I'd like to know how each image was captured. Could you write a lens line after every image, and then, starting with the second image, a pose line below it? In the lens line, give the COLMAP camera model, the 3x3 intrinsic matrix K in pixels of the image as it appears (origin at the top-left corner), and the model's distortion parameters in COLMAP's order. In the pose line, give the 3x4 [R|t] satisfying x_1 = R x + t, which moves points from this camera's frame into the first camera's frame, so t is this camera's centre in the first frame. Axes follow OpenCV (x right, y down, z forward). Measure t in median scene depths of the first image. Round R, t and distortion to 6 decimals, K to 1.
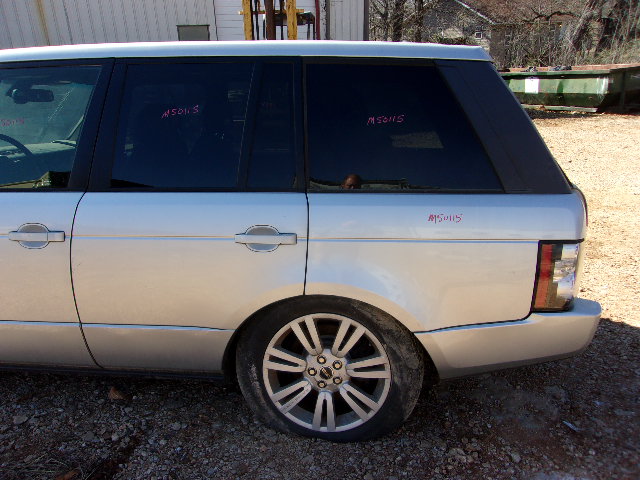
lens RADIAL K [[509.8, 0, 320.0], [0, 509.8, 240.0], [0, 0, 1]] dist [-0.003250, 0.016698]
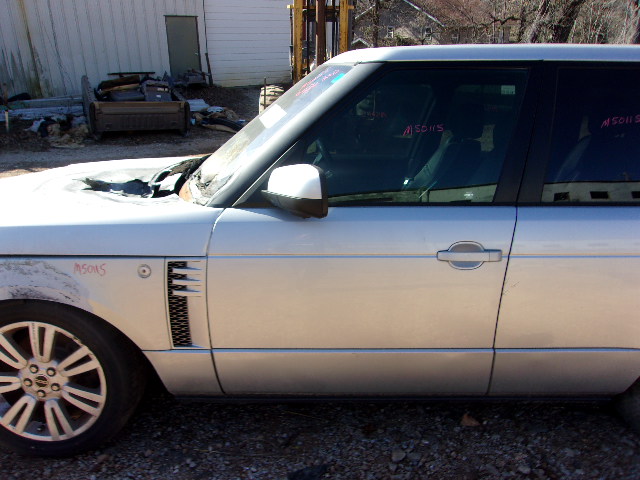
lens RADIAL K [[509.8, 0, 320.0], [0, 509.8, 240.0], [0, 0, 1]] dist [-0.003250, 0.016698]
pose [[0.991820, -0.013989, 0.126874, -0.904220], [0.013066, 0.999882, 0.008104, -0.045044], [-0.126972, -0.006380, 0.991886, 0.130019]]
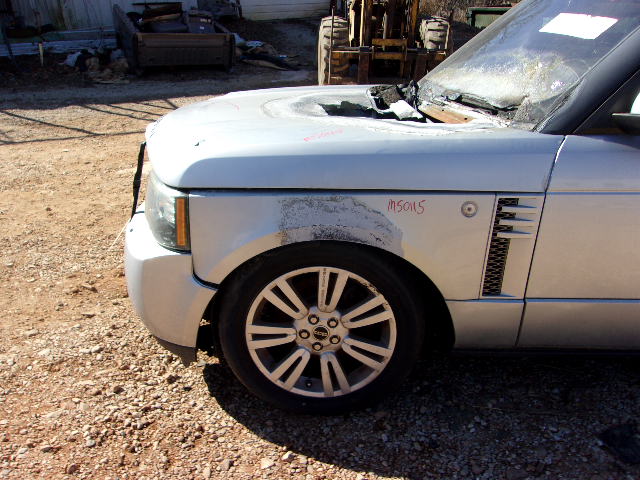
lens RADIAL K [[509.8, 0, 320.0], [0, 509.8, 240.0], [0, 0, 1]] dist [-0.003250, 0.016698]
pose [[0.991021, -0.022303, 0.131832, -1.416151], [0.007050, 0.993334, 0.115055, -0.031000], [-0.133519, -0.113093, 0.984572, 0.325838]]
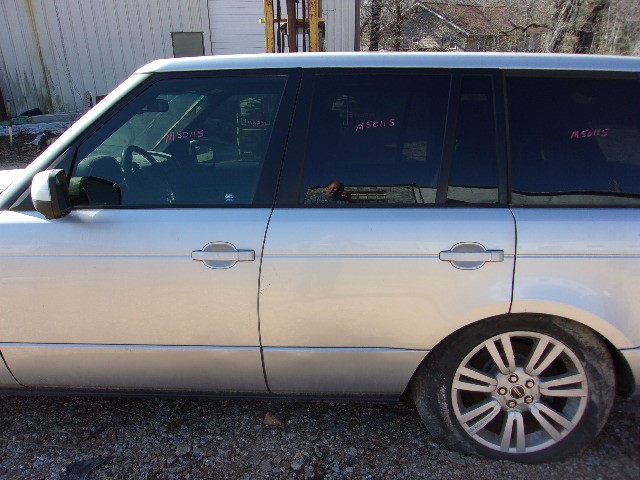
lens RADIAL K [[509.8, 0, 320.0], [0, 509.8, 240.0], [0, 0, 1]] dist [-0.003250, 0.016698]
pose [[0.998204, -0.010231, 0.059025, -0.418352], [0.011064, 0.999843, -0.013813, -0.020580], [-0.058875, 0.014442, 0.998161, 0.045635]]
